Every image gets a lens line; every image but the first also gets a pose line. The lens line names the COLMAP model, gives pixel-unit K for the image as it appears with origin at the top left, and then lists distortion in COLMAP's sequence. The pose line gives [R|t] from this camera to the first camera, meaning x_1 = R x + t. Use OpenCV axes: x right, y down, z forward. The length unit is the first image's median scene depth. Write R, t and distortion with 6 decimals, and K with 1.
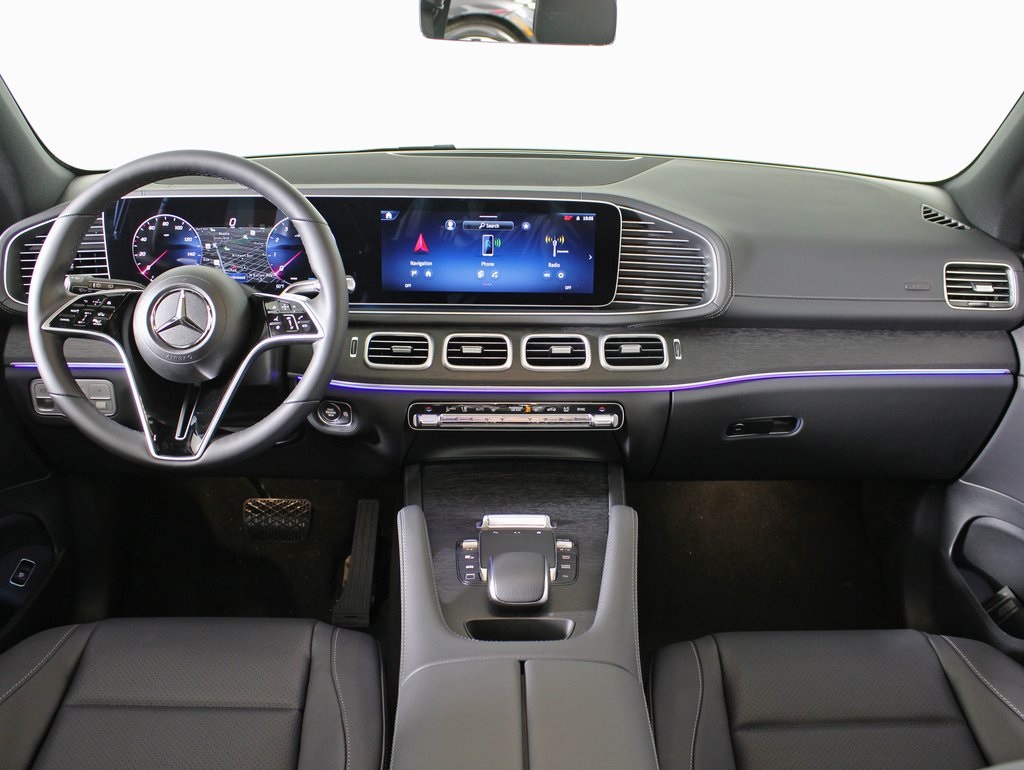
lens RADIAL K [[945.2, 0, 512.0], [0, 945.2, 385.0], [0, 0, 1]] dist [-0.162691, 0.125512]
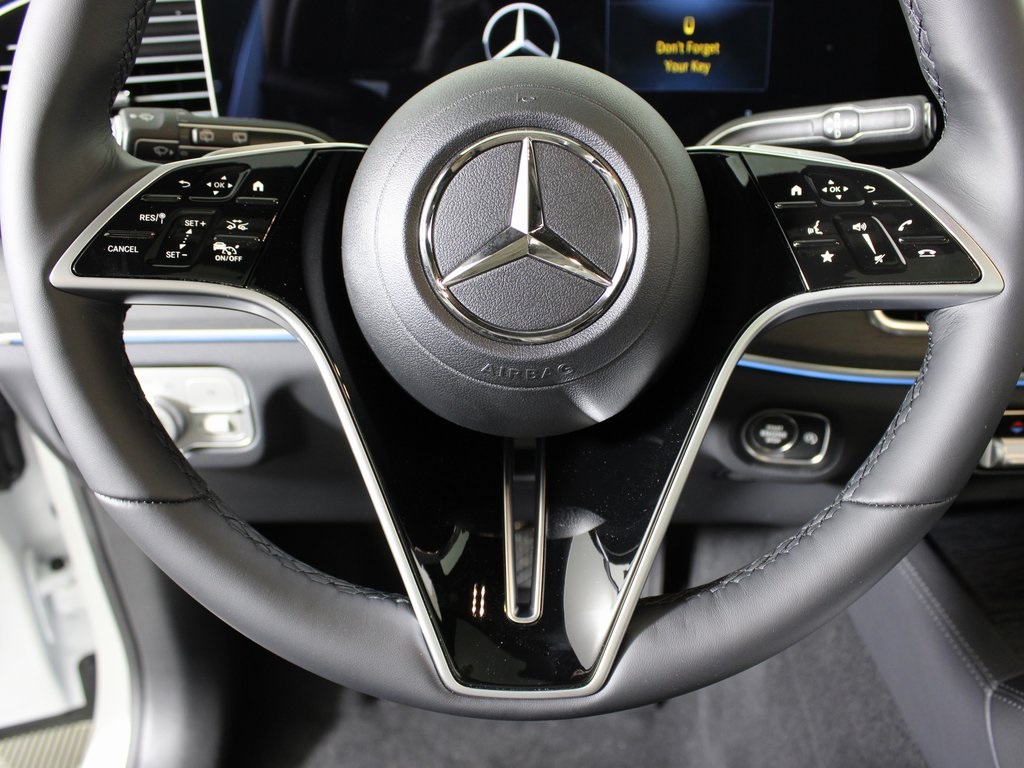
lens RADIAL K [[945.2, 0, 512.0], [0, 945.2, 384.0], [0, 0, 1]] dist [-0.162691, 0.125512]
pose [[0.998452, -0.017147, -0.052908, -0.339200], [0.024702, 0.989031, 0.145629, -0.067188], [0.049831, -0.146710, 0.987924, 0.687720]]
